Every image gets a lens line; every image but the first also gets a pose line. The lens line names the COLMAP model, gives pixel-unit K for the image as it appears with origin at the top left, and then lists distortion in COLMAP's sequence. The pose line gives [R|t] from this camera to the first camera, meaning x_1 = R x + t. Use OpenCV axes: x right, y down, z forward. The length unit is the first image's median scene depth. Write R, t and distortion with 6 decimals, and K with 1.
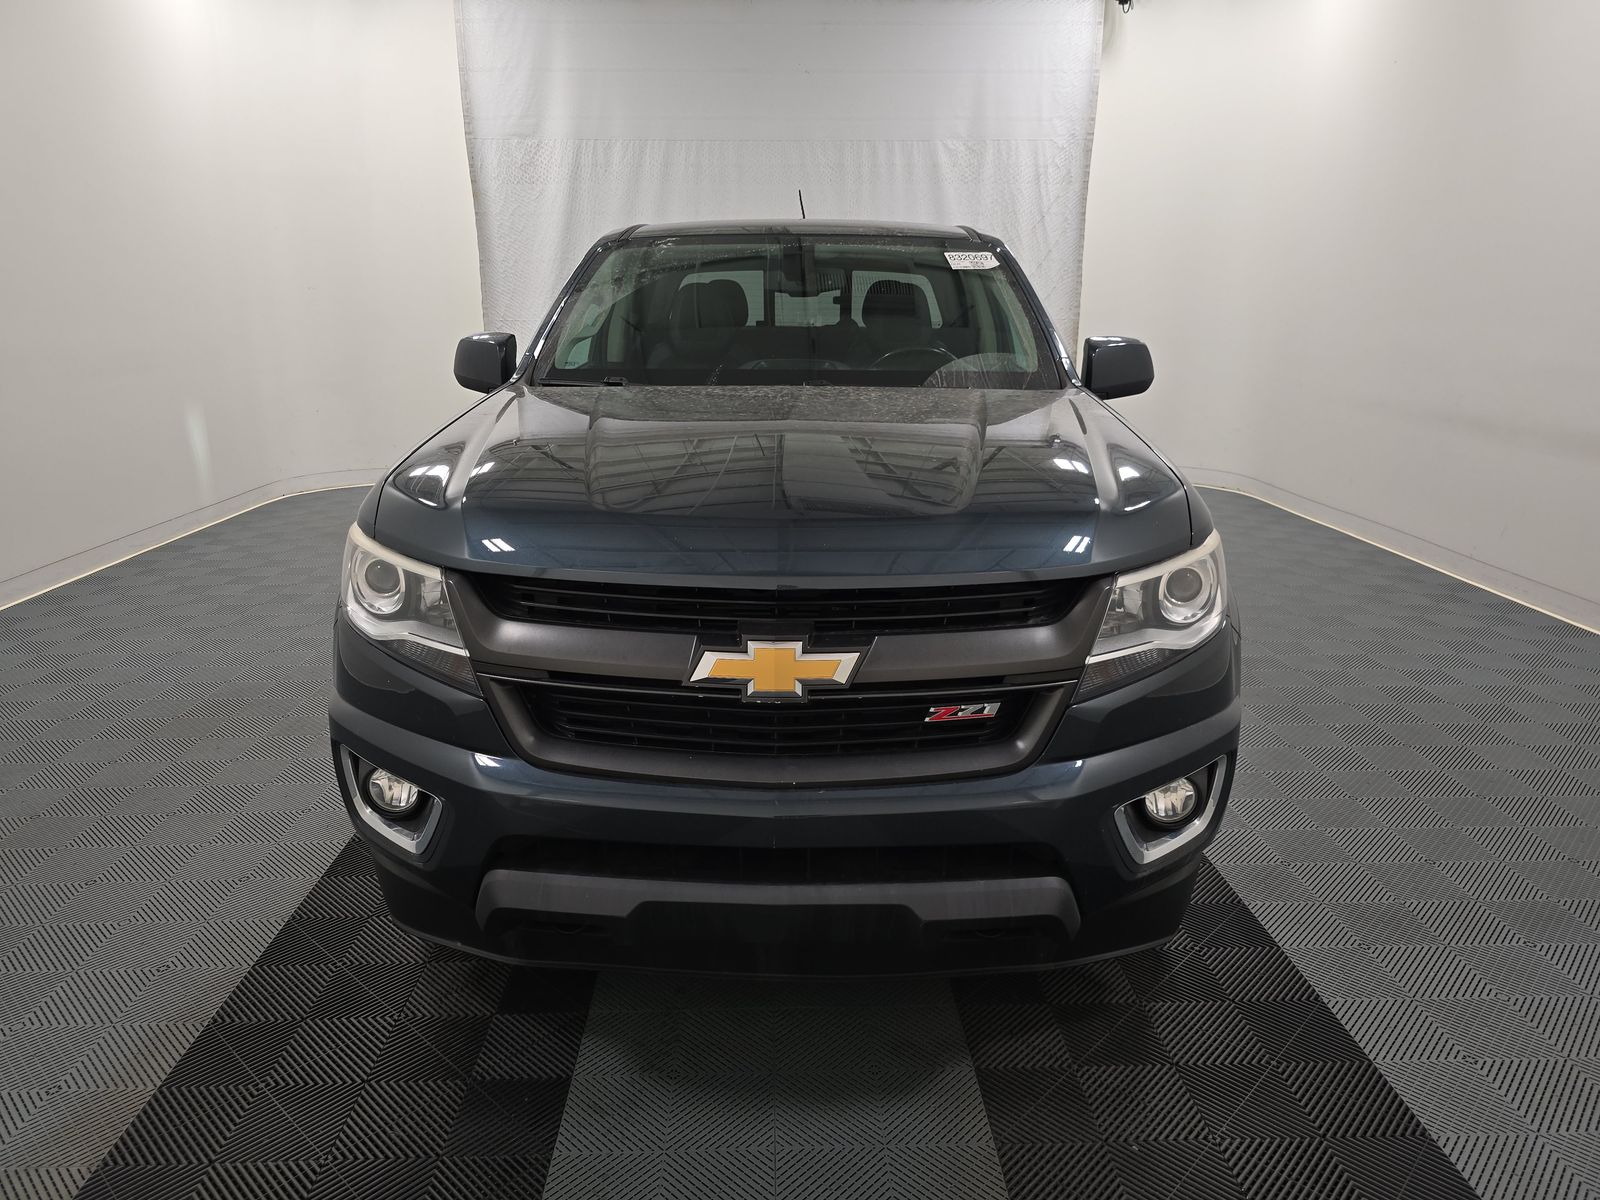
lens RADIAL K [[1088.1, 0, 800.0], [0, 1088.1, 600.0], [0, 0, 1]] dist [-0.002533, -0.002423]
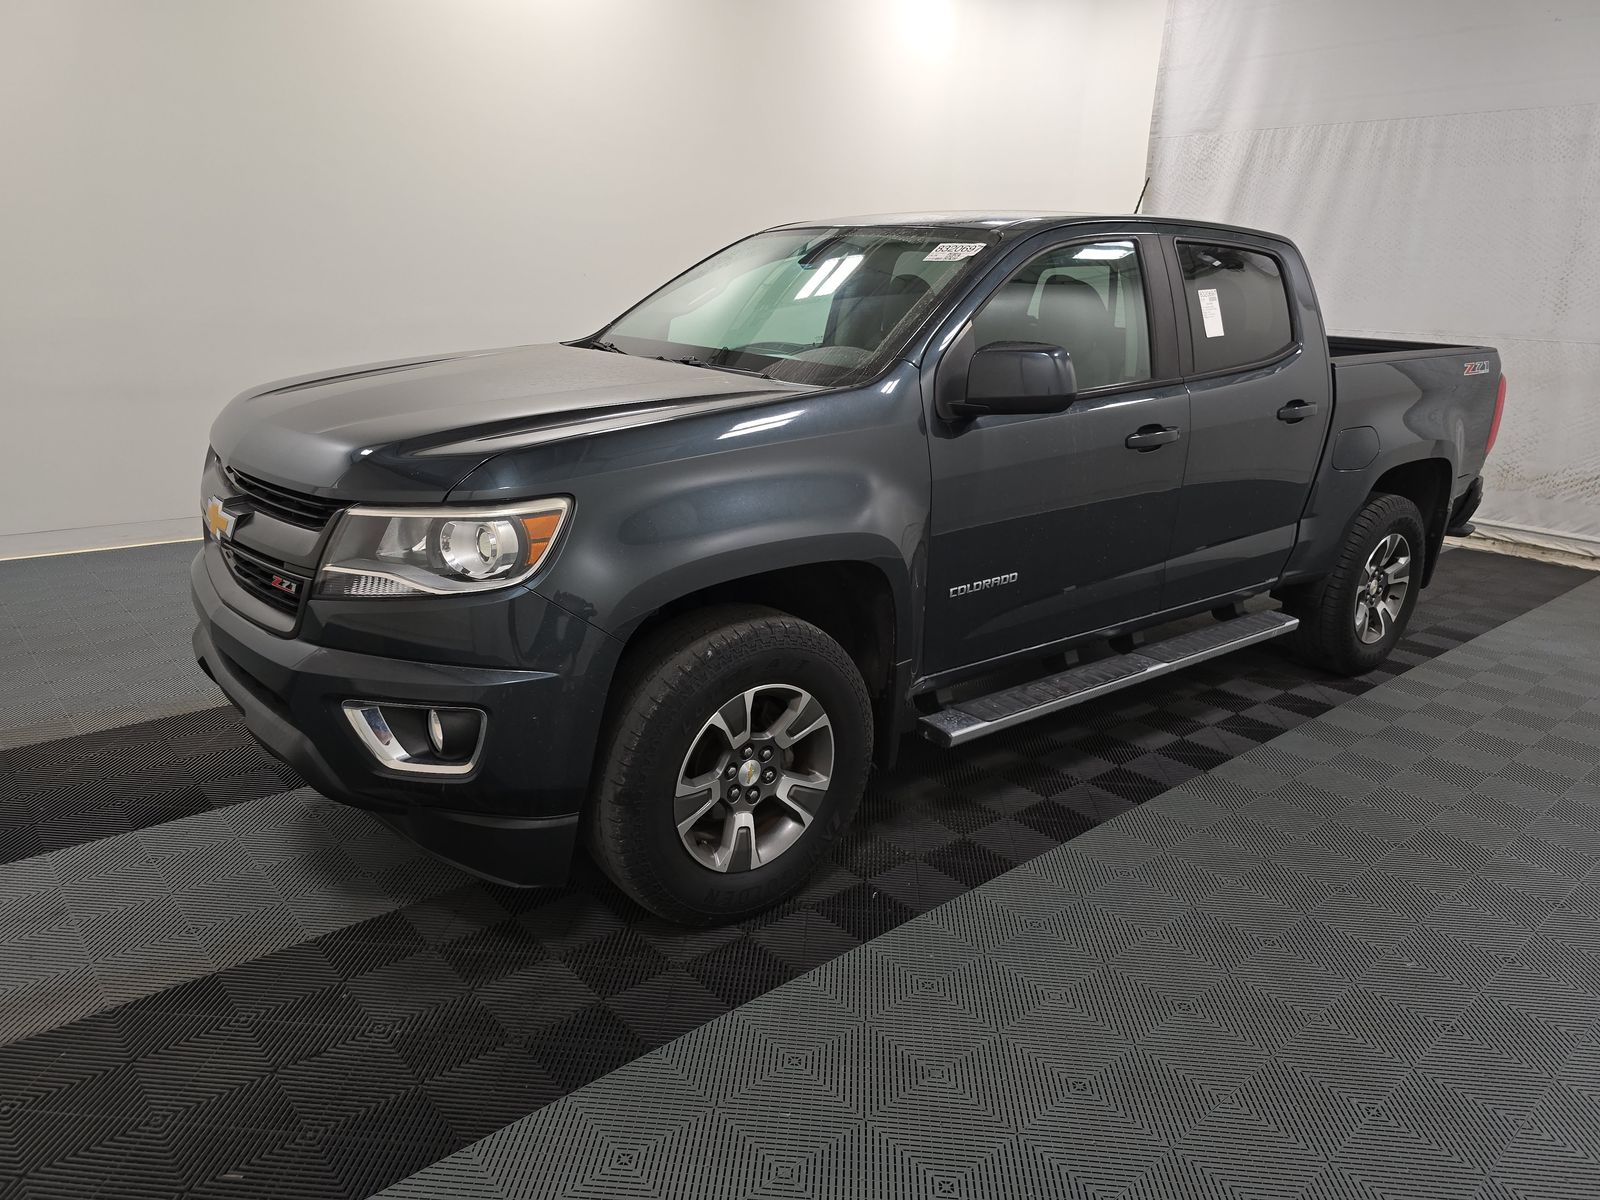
lens RADIAL K [[1088.1, 0, 800.0], [0, 1088.1, 600.0], [0, 0, 1]] dist [-0.002533, -0.002423]
pose [[0.633407, 0.231685, -0.738321, 0.332464], [-0.233807, 0.966832, 0.102808, -0.035344], [0.737651, 0.107505, 0.666568, 0.127083]]
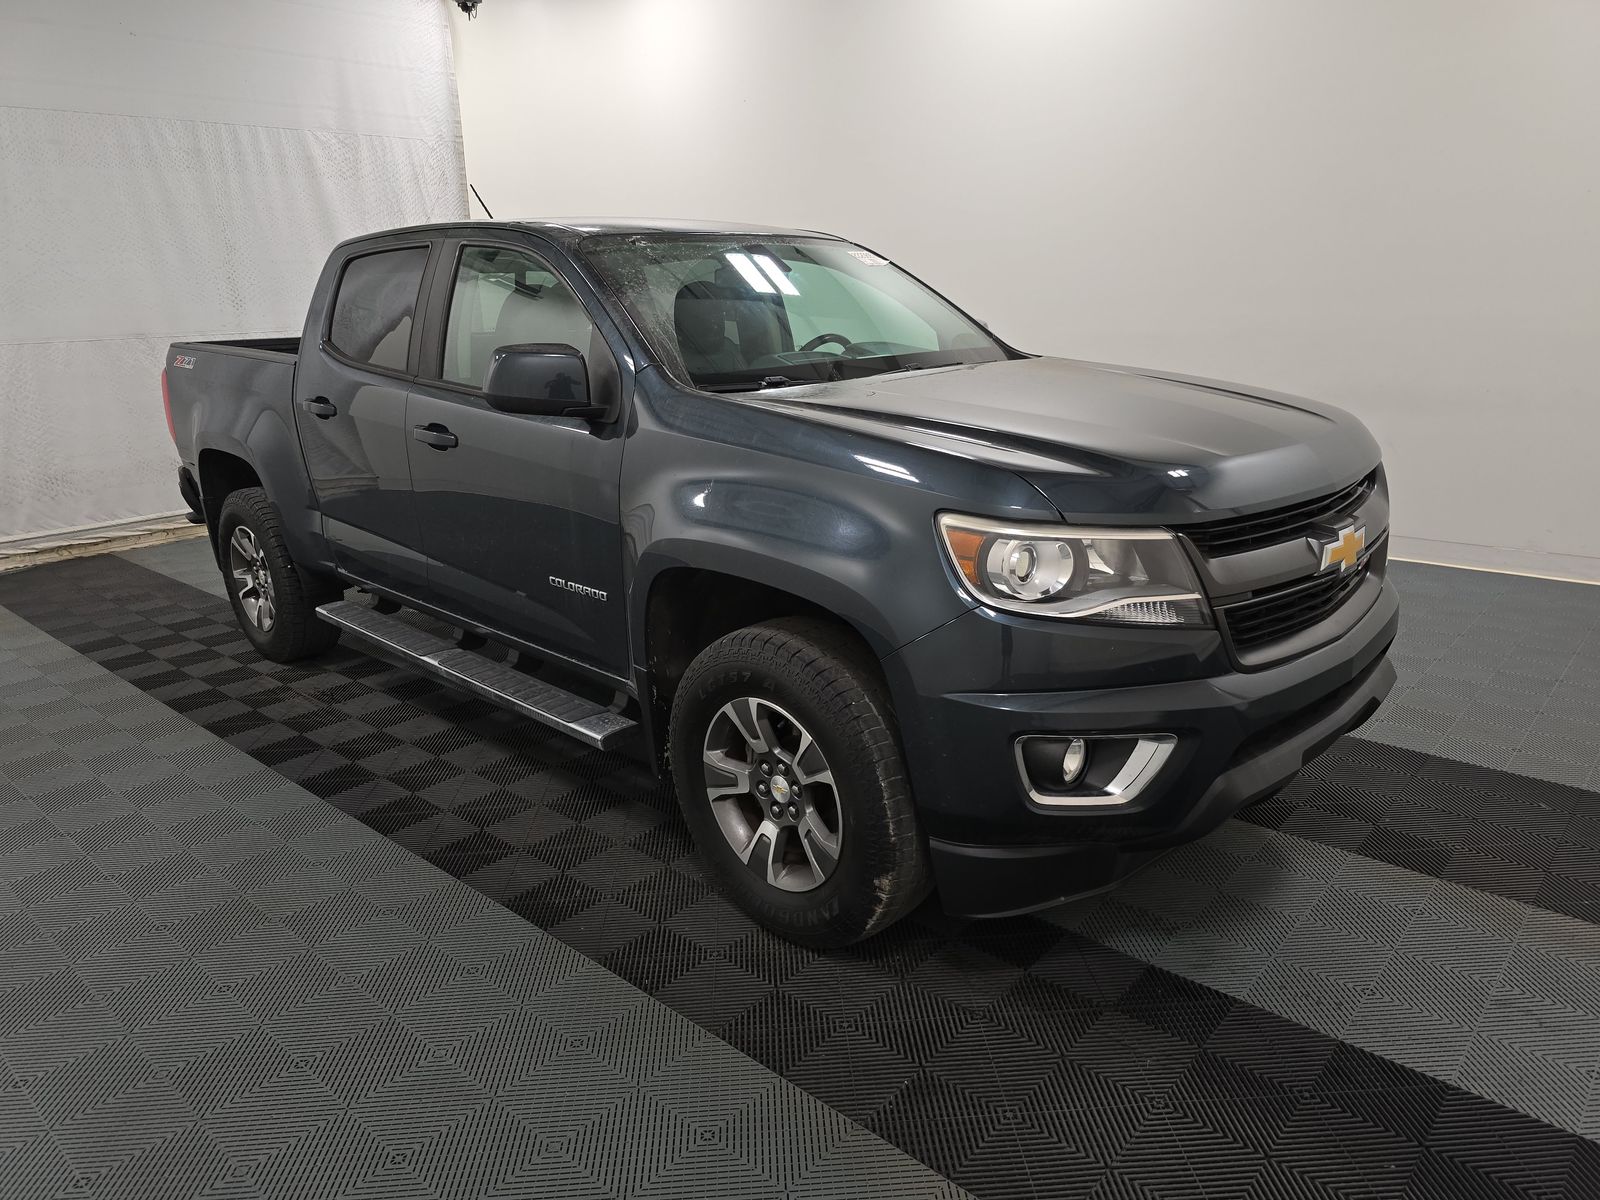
lens RADIAL K [[1088.1, 0, 800.0], [0, 1088.1, 600.0], [0, 0, 1]] dist [-0.002533, -0.002423]
pose [[0.687005, -0.213073, 0.694712, -0.306724], [0.216577, 0.972633, 0.084140, -0.029202], [-0.693628, 0.092654, 0.714350, 0.105185]]
